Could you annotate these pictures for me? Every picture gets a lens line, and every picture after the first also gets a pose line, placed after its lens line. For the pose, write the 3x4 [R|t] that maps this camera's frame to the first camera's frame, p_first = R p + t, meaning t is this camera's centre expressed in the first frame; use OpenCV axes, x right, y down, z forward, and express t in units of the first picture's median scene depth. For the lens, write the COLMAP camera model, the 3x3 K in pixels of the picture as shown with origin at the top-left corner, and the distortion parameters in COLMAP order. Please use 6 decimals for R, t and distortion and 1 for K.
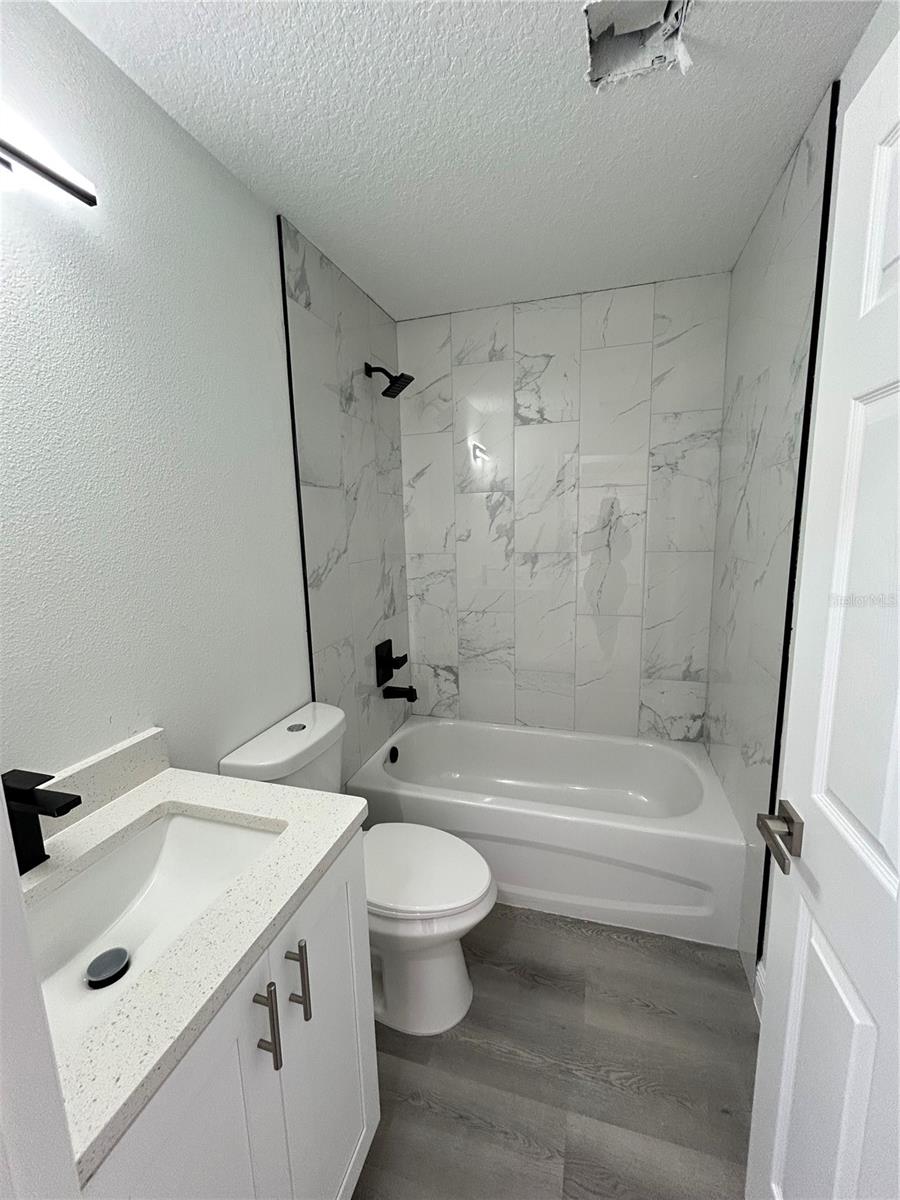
lens RADIAL K [[483.5, 0, 446.3], [0, 483.5, 599.3], [0, 0, 1]] dist [-0.000914, 0.000933]
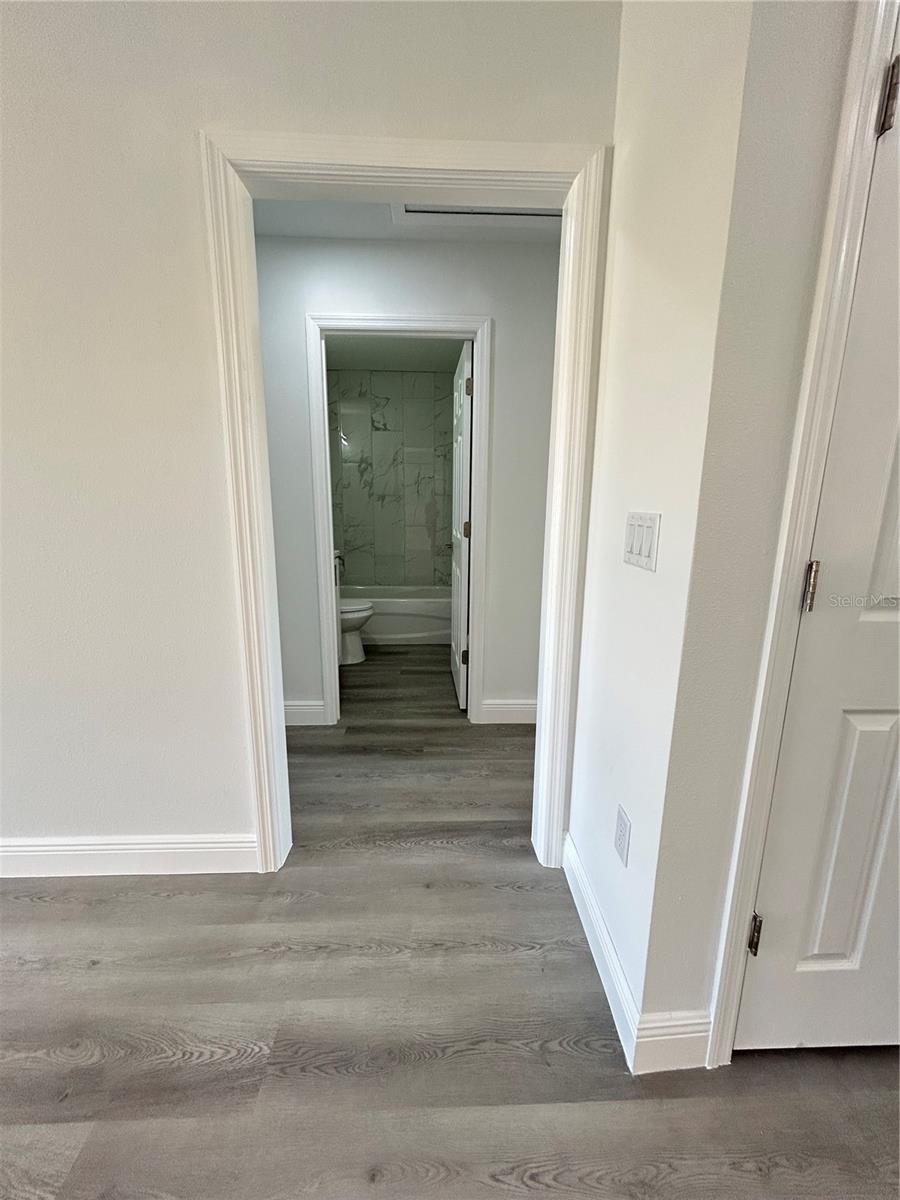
lens RADIAL K [[483.5, 0, 447.8], [0, 483.5, 601.0], [0, 0, 1]] dist [-0.000914, 0.000933]
pose [[0.947120, -0.032859, 0.319191, -0.226958], [0.016589, 0.998427, 0.053559, 0.249095], [-0.320449, -0.045431, 0.946176, -1.042715]]
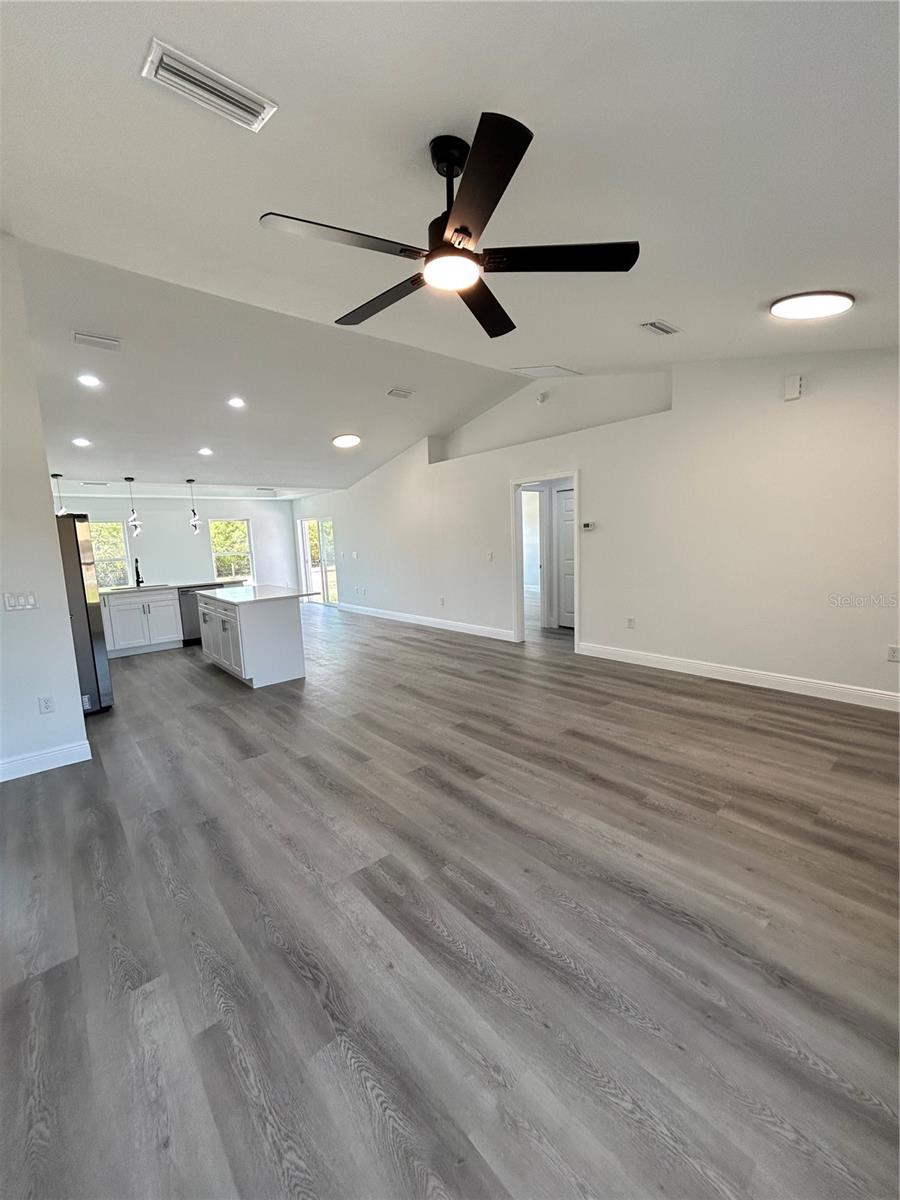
lens RADIAL K [[483.5, 0, 447.8], [0, 483.5, 597.6], [0, 0, 1]] dist [-0.000914, 0.000933]
pose [[-0.838046, -0.005531, 0.545572, -4.712891], [0.144207, 0.962143, 0.231268, -0.318931], [-0.526198, 0.272489, -0.805522, 1.626471]]
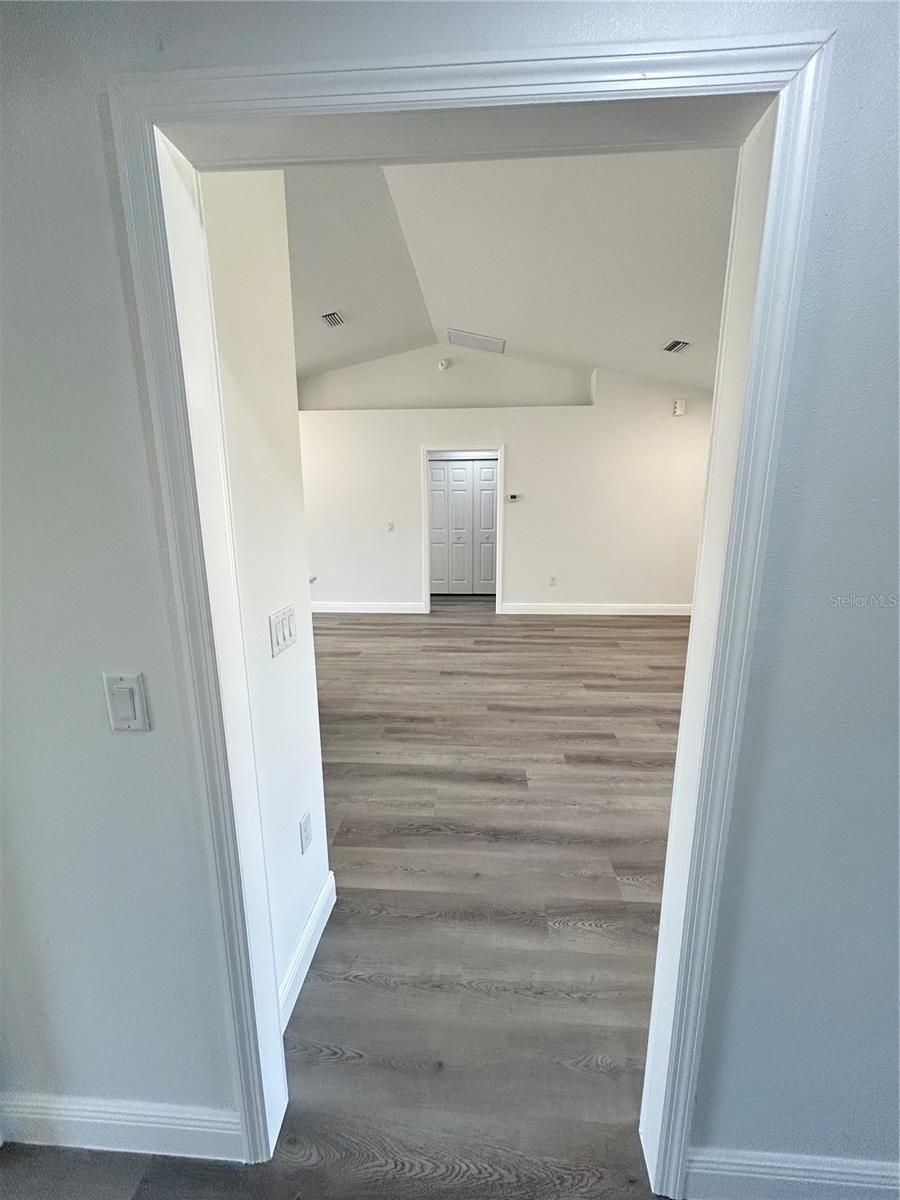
lens RADIAL K [[483.5, 0, 450.8], [0, 483.5, 602.7], [0, 0, 1]] dist [-0.000914, 0.000933]
pose [[-0.972884, 0.083017, -0.215882, 0.552053], [-0.000886, 0.932022, 0.362401, -0.661894], [0.231293, 0.352766, -0.906675, 2.041376]]
